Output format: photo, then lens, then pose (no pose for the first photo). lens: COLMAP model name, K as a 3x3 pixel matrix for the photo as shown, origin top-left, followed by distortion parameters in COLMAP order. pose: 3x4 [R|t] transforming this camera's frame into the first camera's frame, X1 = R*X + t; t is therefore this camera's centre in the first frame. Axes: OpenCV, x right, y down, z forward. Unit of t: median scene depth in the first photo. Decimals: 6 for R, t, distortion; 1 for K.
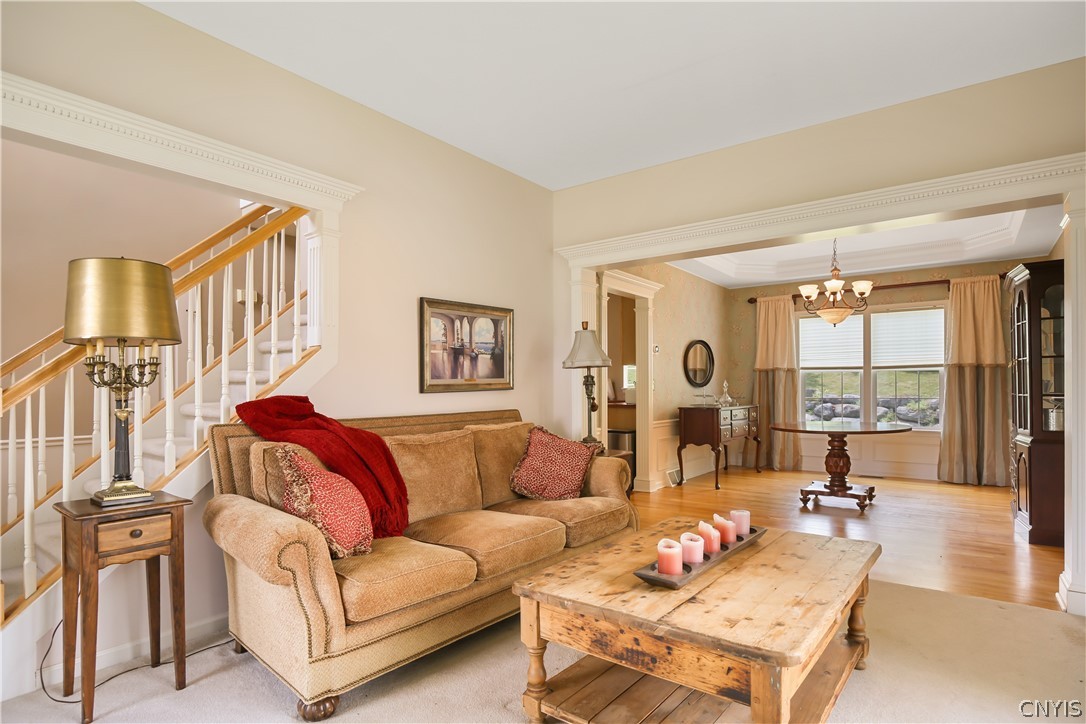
lens RADIAL K [[594.3, 0, 543.7], [0, 594.3, 388.8], [0, 0, 1]] dist [-0.001931, -0.000094]
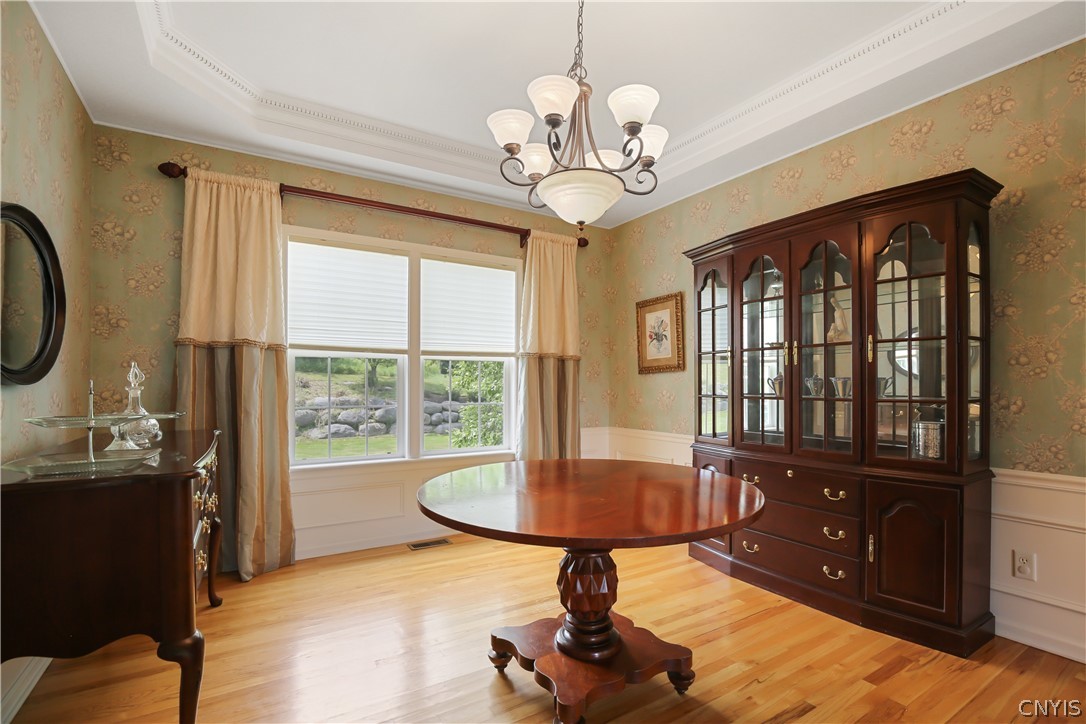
lens RADIAL K [[513.6, 0, 561.1], [0, 513.6, 386.7], [0, 0, 1]] dist [-0.027306, 0.003292]
pose [[0.352381, 0.002541, 0.935853, 0.129862], [-0.004107, 0.999991, -0.001168, -0.002365], [-0.935848, -0.003432, 0.352388, 0.659377]]
